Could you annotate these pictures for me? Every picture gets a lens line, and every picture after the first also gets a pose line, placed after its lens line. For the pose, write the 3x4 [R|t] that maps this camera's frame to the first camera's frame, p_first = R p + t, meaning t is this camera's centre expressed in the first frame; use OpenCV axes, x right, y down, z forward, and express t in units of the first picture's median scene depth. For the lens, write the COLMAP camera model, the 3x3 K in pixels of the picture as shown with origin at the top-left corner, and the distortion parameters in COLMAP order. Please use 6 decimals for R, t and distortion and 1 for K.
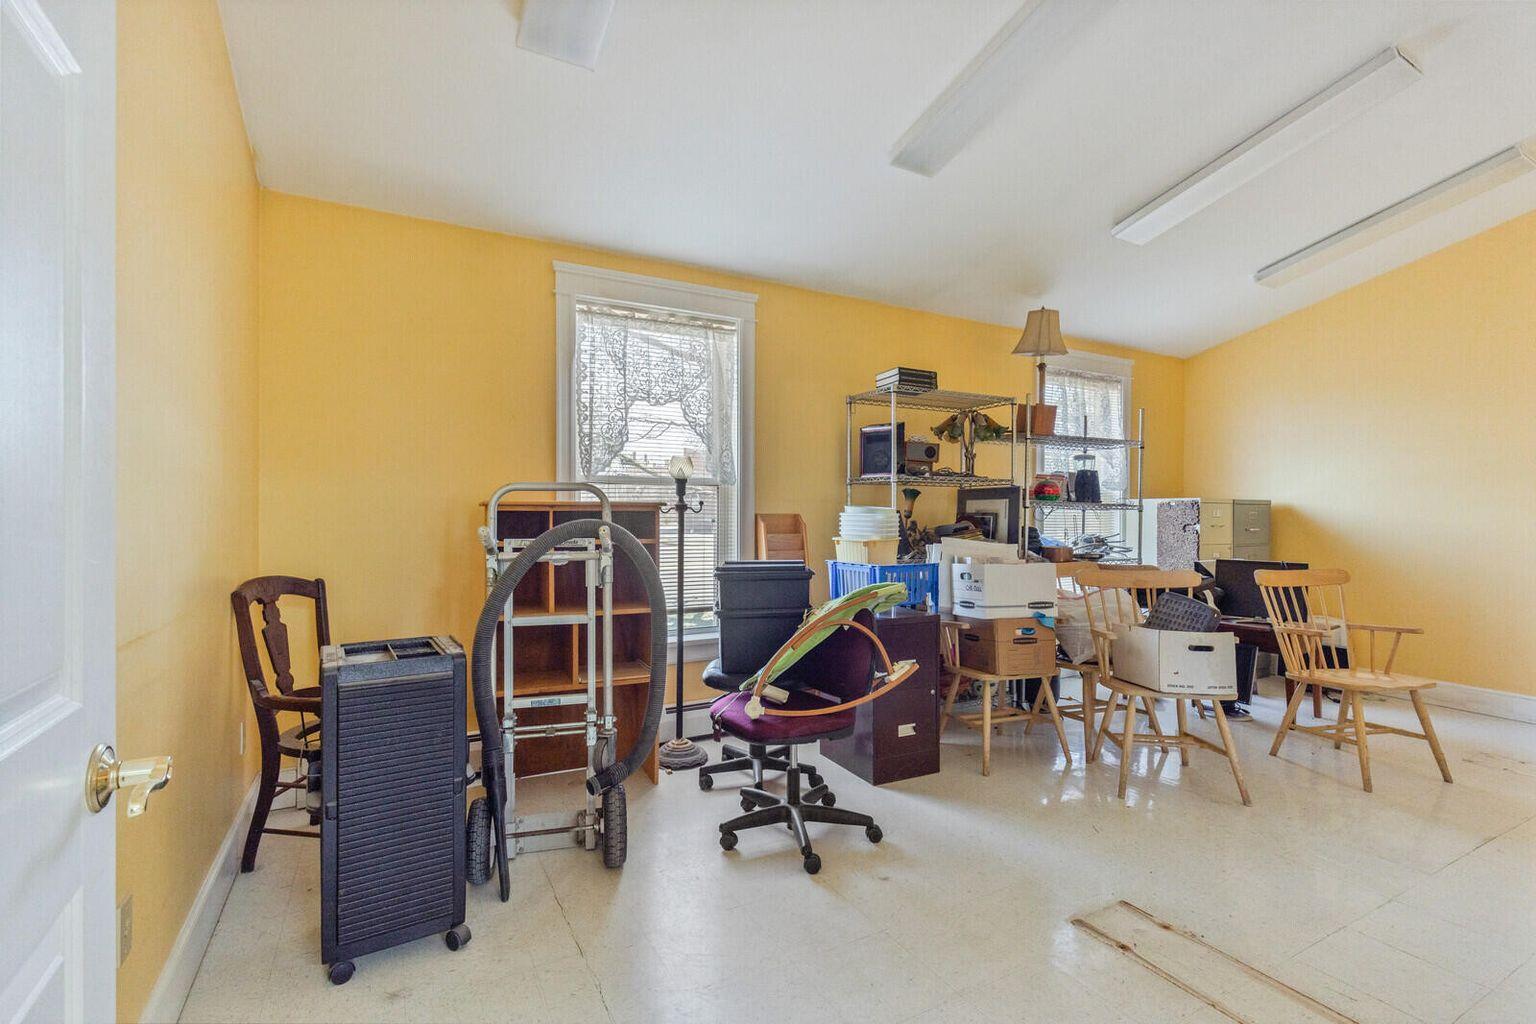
lens RADIAL K [[698.4, 0, 772.7], [0, 698.4, 514.7], [0, 0, 1]] dist [0.006028, -0.001102]
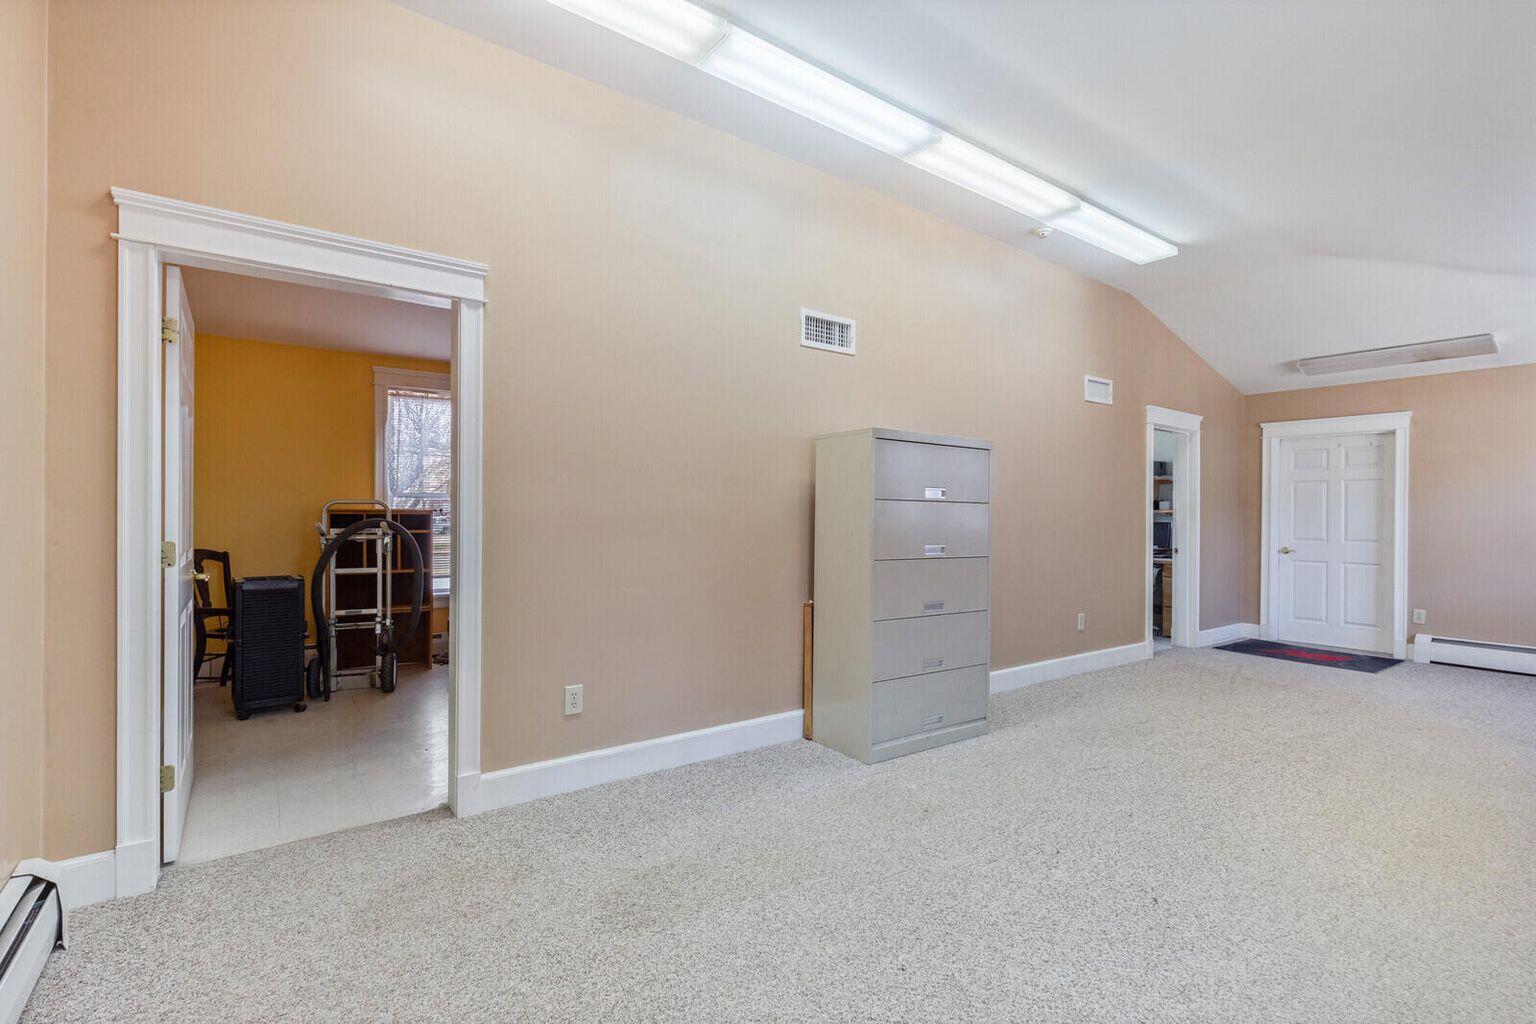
lens RADIAL K [[698.4, 0, 762.3], [0, 698.4, 515.4], [0, 0, 1]] dist [0.006028, -0.001102]
pose [[0.993251, 0.000789, 0.115980, 0.574628], [0.000182, 0.999965, -0.008361, 0.015100], [-0.115983, 0.008326, 0.993216, -1.059594]]
